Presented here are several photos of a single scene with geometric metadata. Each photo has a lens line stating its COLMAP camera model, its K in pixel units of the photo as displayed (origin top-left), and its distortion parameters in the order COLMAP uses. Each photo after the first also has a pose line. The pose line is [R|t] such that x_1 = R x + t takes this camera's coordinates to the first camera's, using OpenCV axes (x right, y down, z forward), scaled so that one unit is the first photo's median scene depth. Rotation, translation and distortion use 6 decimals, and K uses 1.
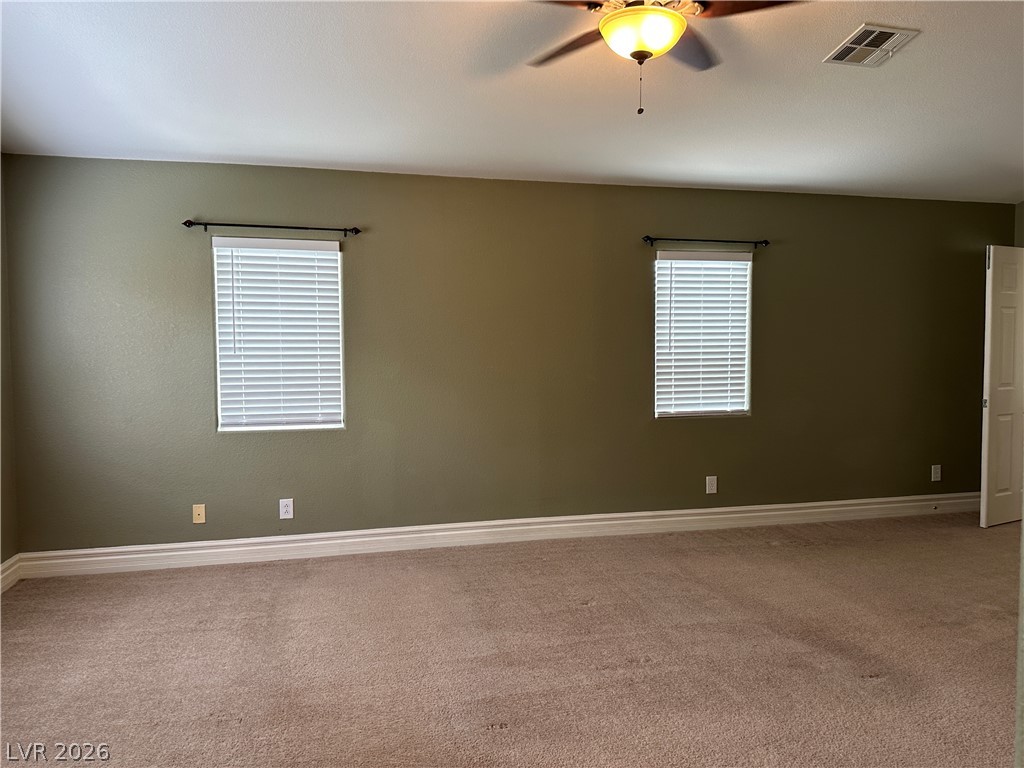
lens RADIAL K [[716.7, 0, 512.0], [0, 716.7, 384.0], [0, 0, 1]] dist [0.150620, -0.214588]
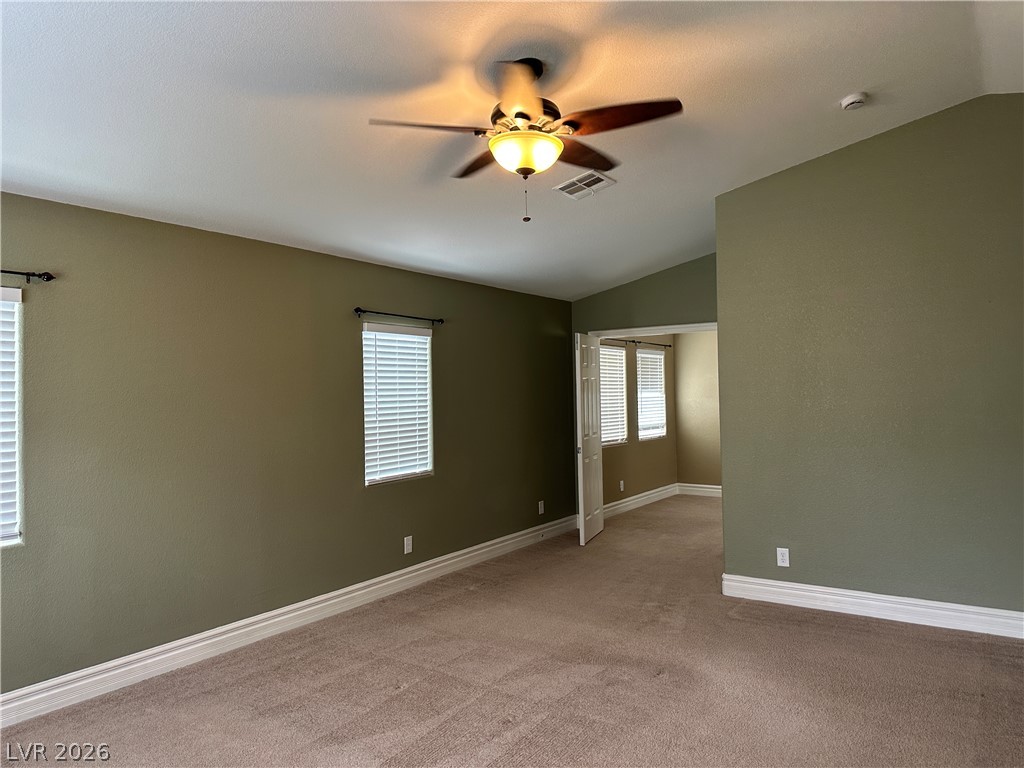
lens RADIAL K [[716.7, 0, 512.0], [0, 716.7, 384.0], [0, 0, 1]] dist [0.150620, -0.214588]
pose [[0.744531, -0.001335, 0.667586, -0.330046], [0.050143, 0.997285, -0.053929, -0.031160], [-0.665702, 0.073627, 0.742577, 0.107976]]
